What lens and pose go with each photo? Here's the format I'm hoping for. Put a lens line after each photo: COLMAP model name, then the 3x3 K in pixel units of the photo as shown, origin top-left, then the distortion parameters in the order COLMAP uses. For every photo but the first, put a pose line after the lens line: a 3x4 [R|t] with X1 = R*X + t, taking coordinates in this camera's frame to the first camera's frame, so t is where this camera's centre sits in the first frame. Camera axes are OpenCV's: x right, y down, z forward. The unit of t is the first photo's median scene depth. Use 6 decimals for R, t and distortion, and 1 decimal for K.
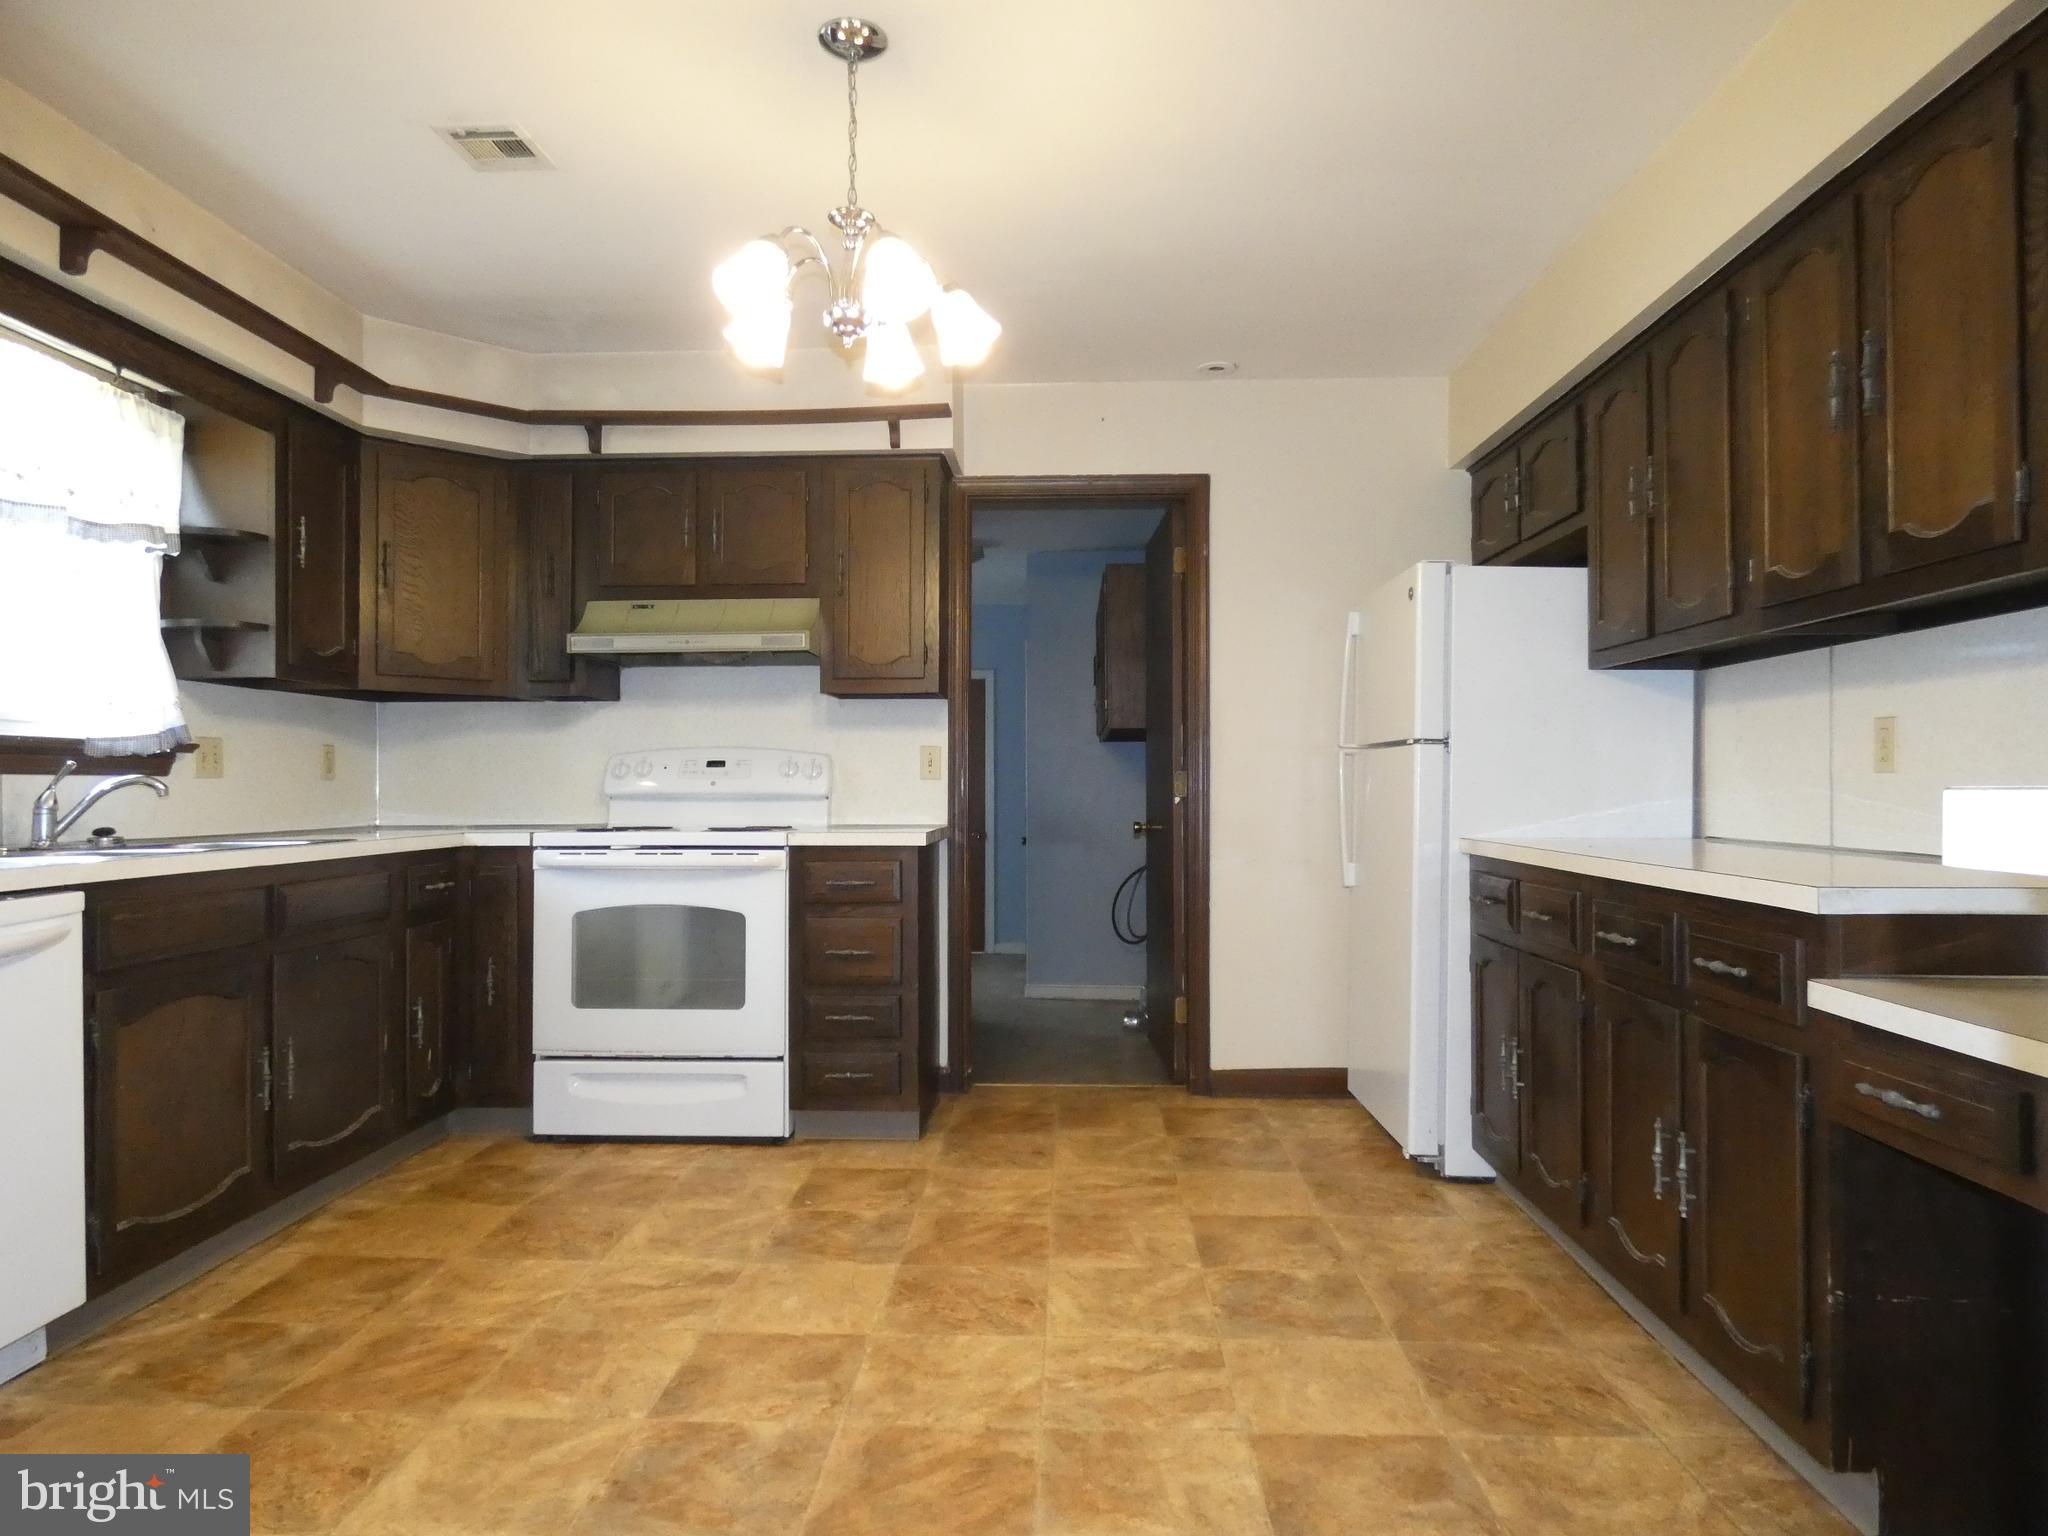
lens RADIAL K [[1233.7, 0, 1025.7], [0, 1233.7, 768.7], [0, 0, 1]] dist [0.001991, -0.001919]
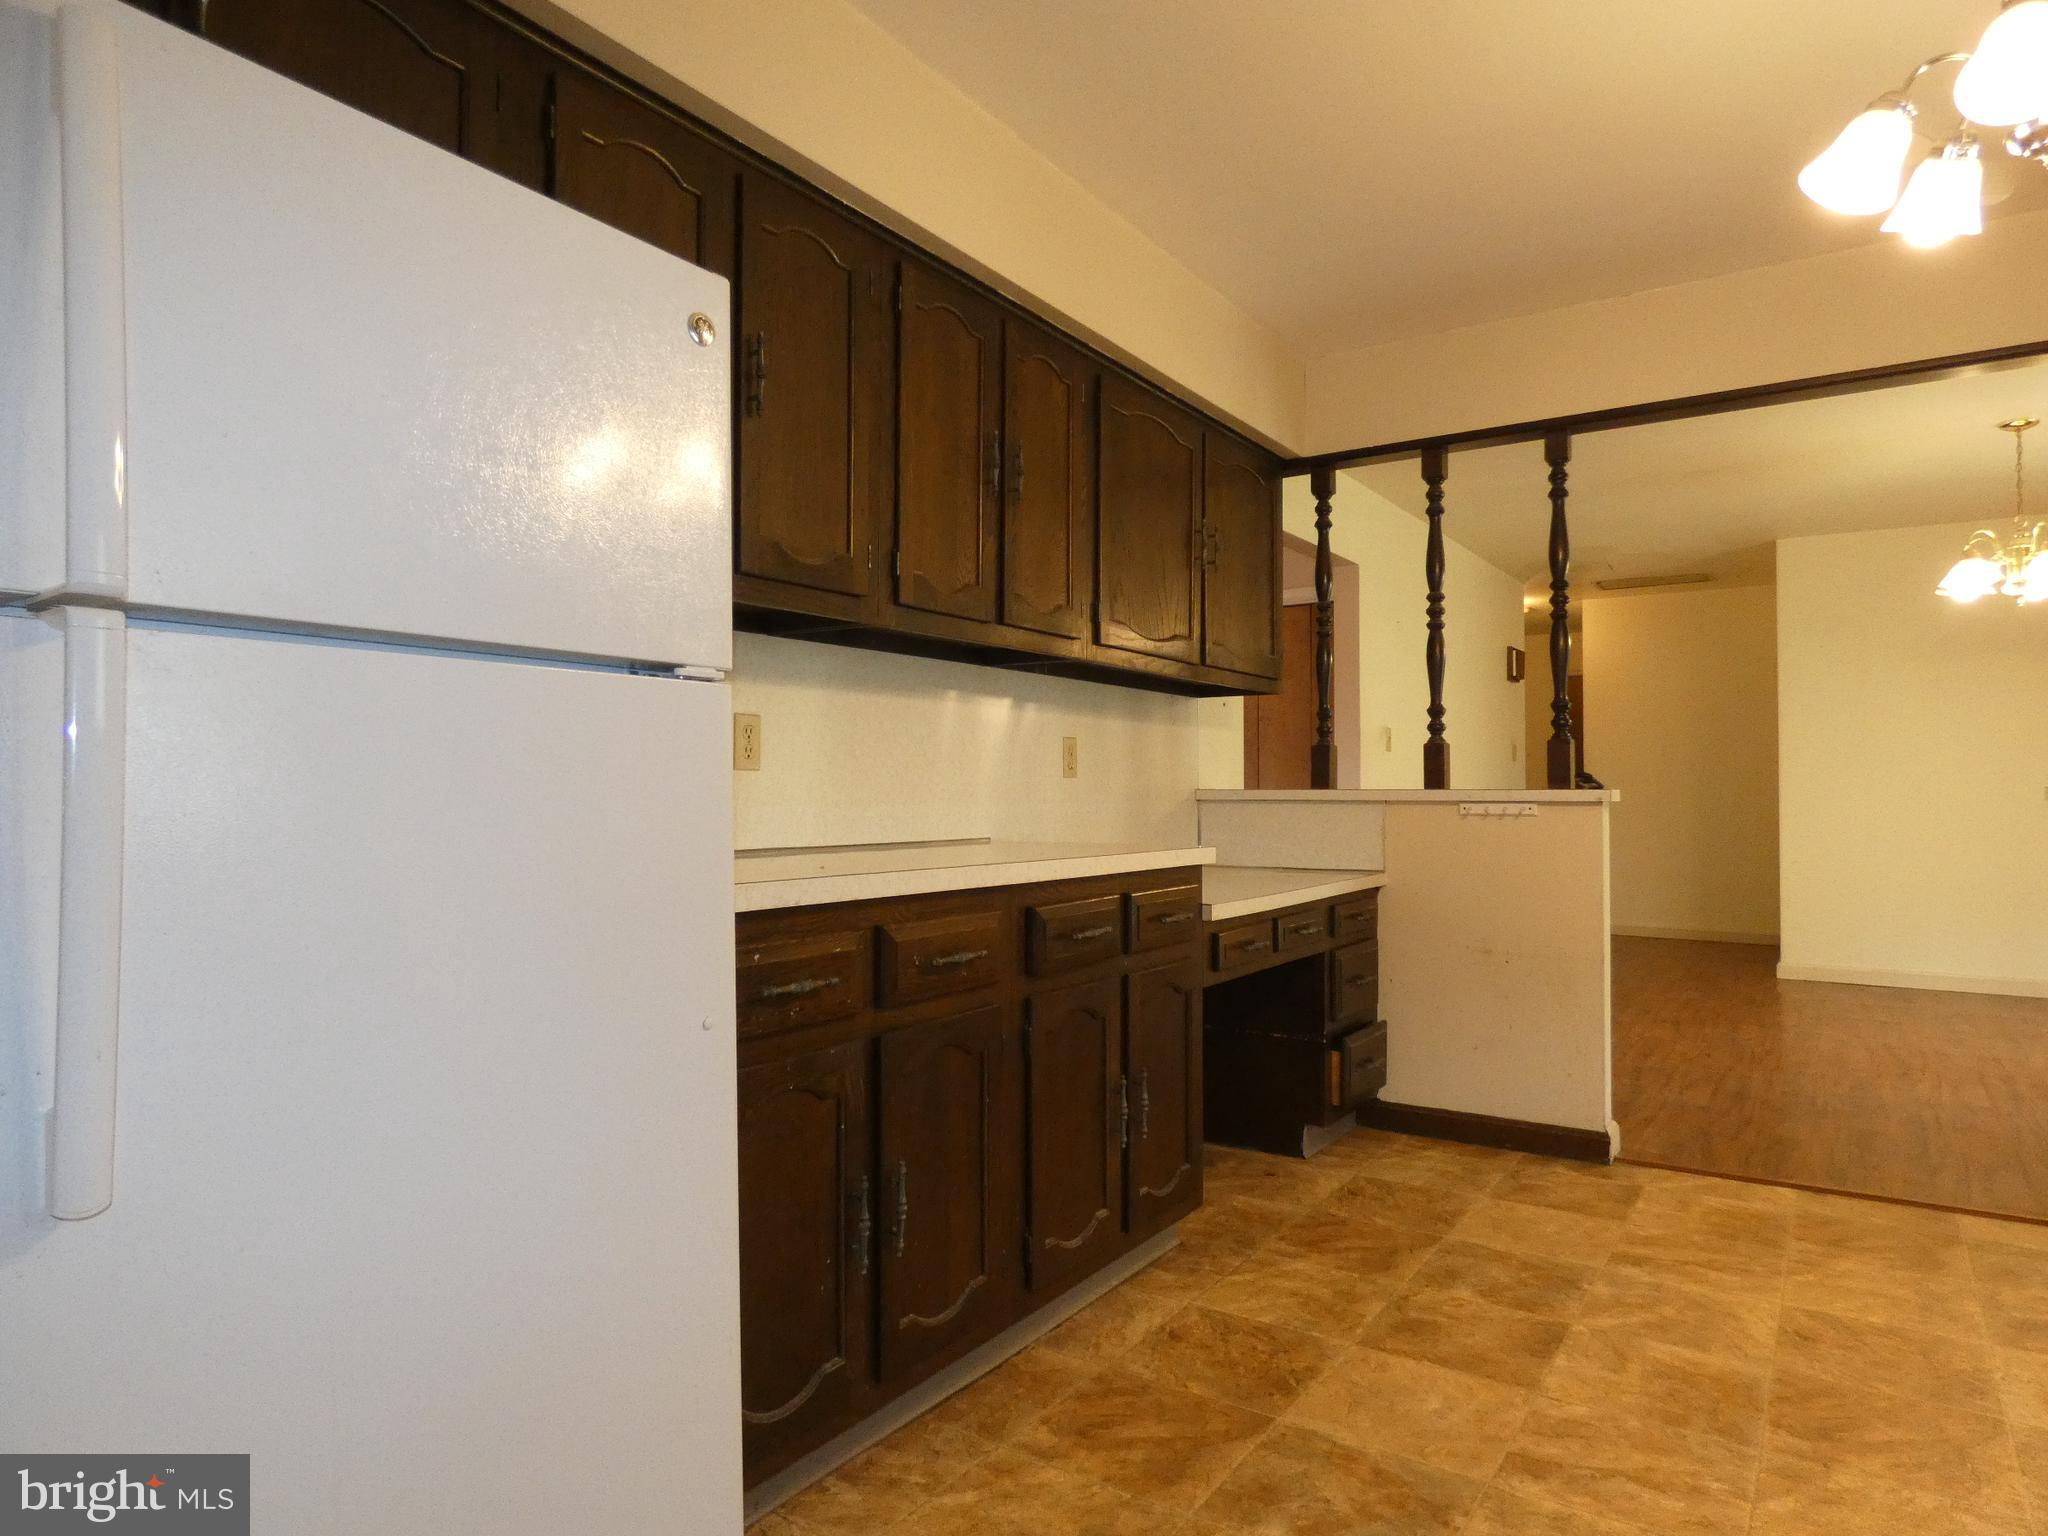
lens RADIAL K [[1221.0, 0, 1022.4], [0, 1221.0, 765.3], [0, 0, 1]] dist [-0.007662, -0.000622]
pose [[-0.846931, 0.011510, 0.531578, -0.006526], [-0.006867, 0.999445, -0.032581, 0.024690], [-0.531659, -0.031244, -0.846382, 1.442625]]
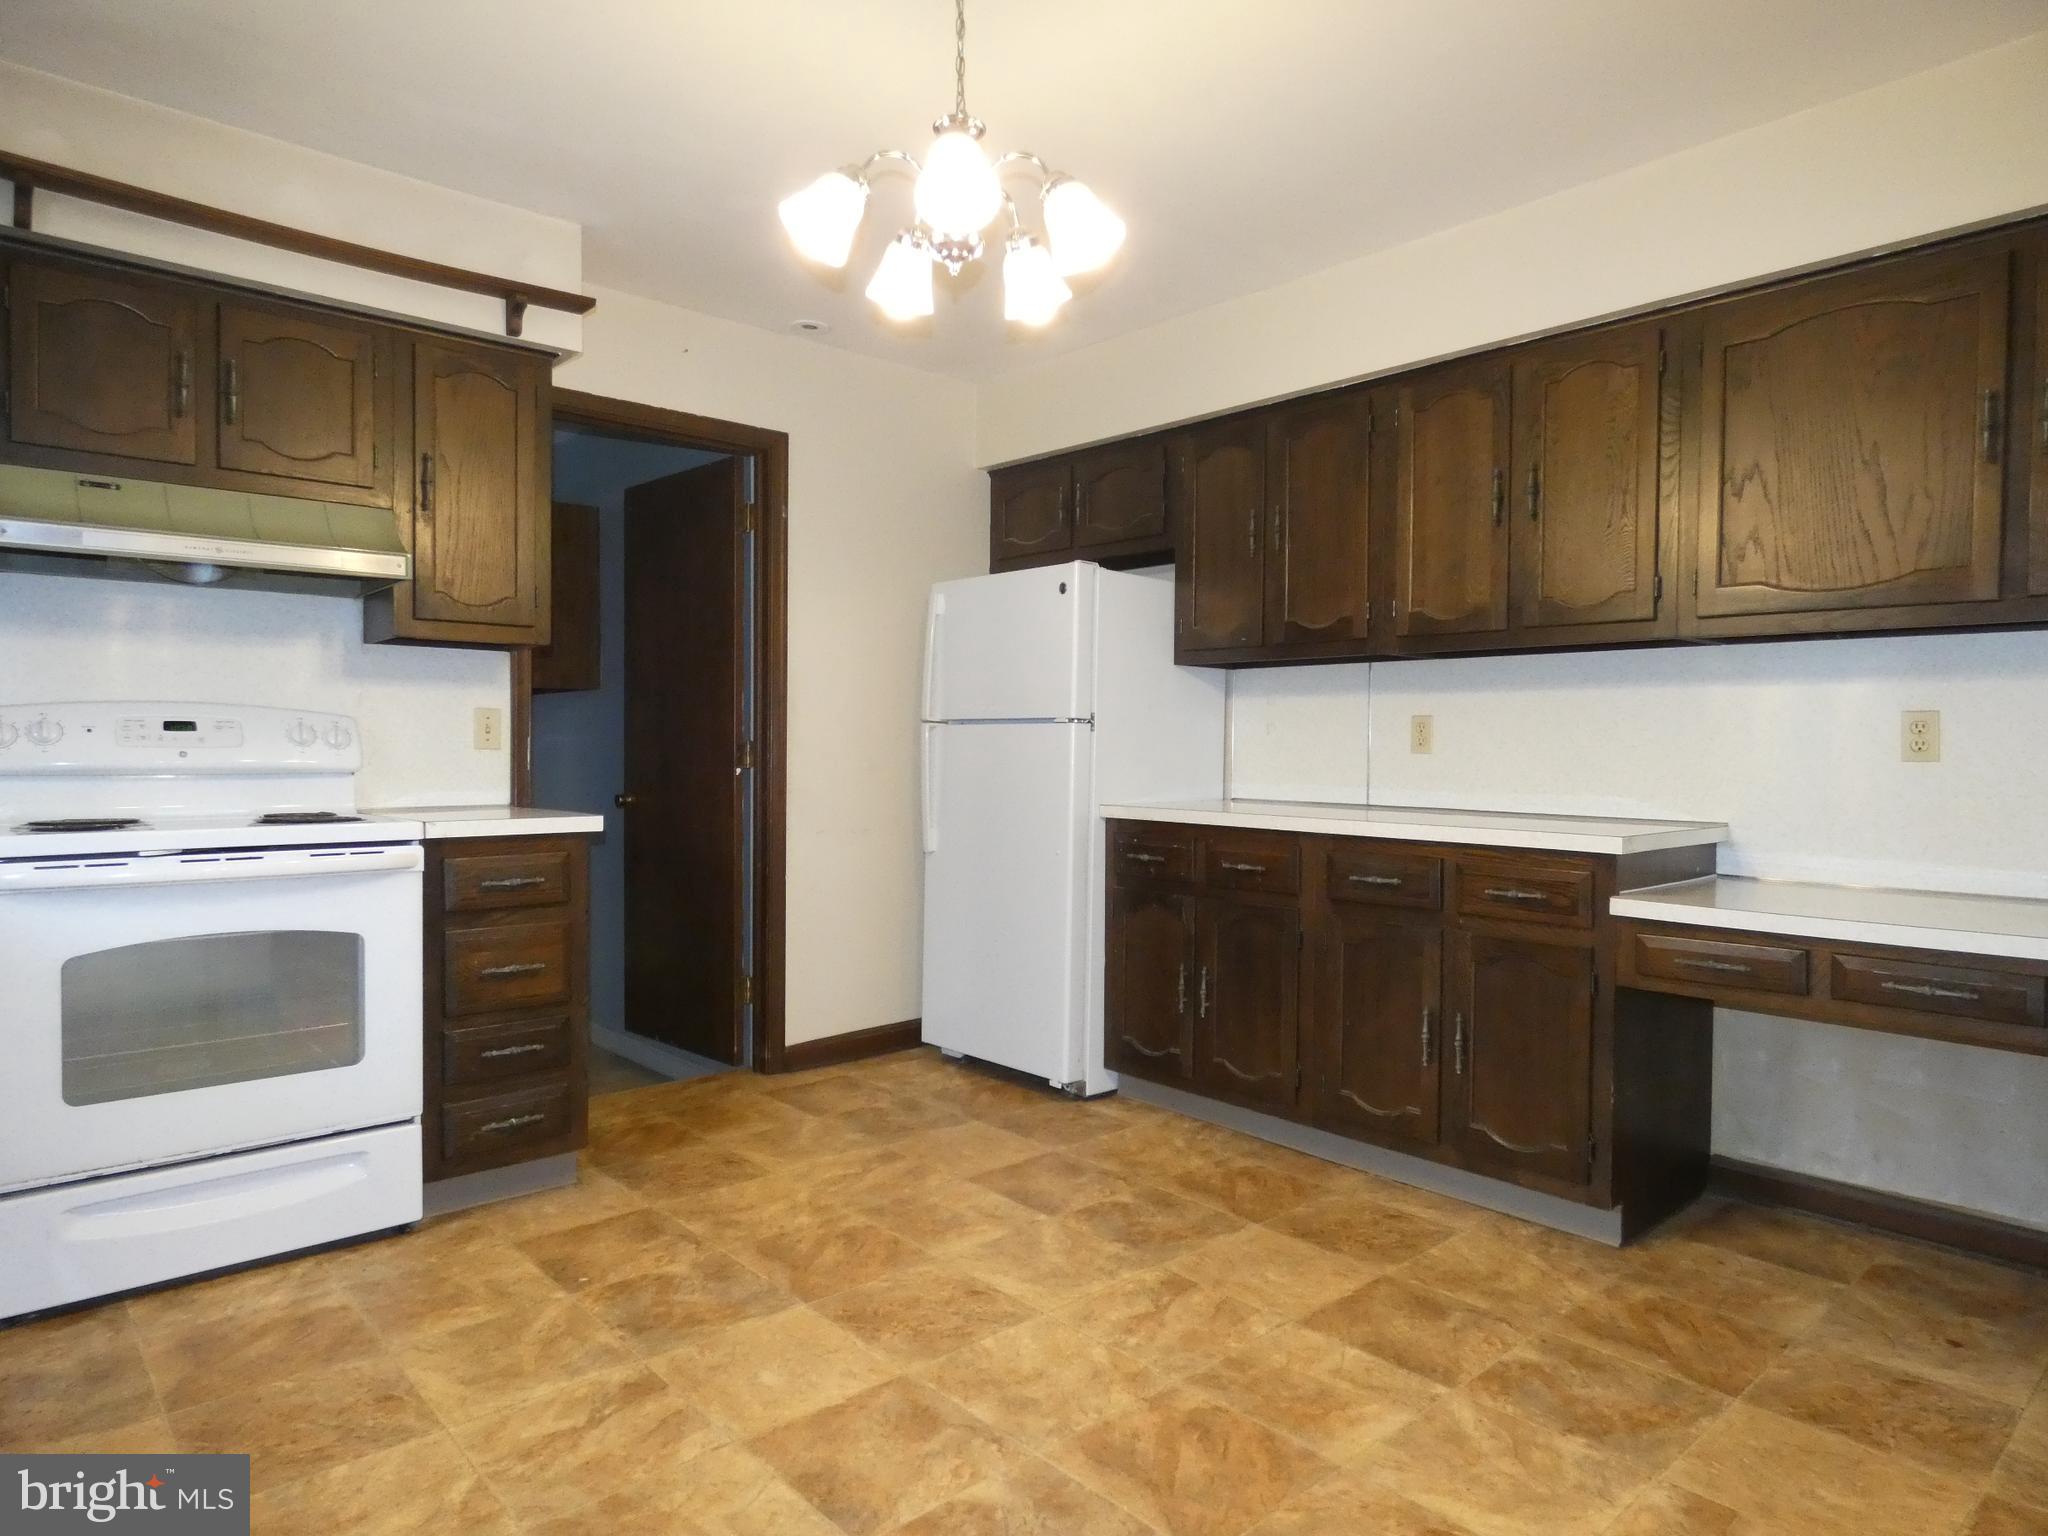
lens RADIAL K [[1233.7, 0, 1025.7], [0, 1233.7, 768.7], [0, 0, 1]] dist [0.001991, -0.001919]
pose [[0.715074, -0.008167, 0.699001, -0.552073], [-0.017380, 0.999415, 0.029457, -0.011624], [-0.698833, -0.033213, 0.714514, 0.241603]]
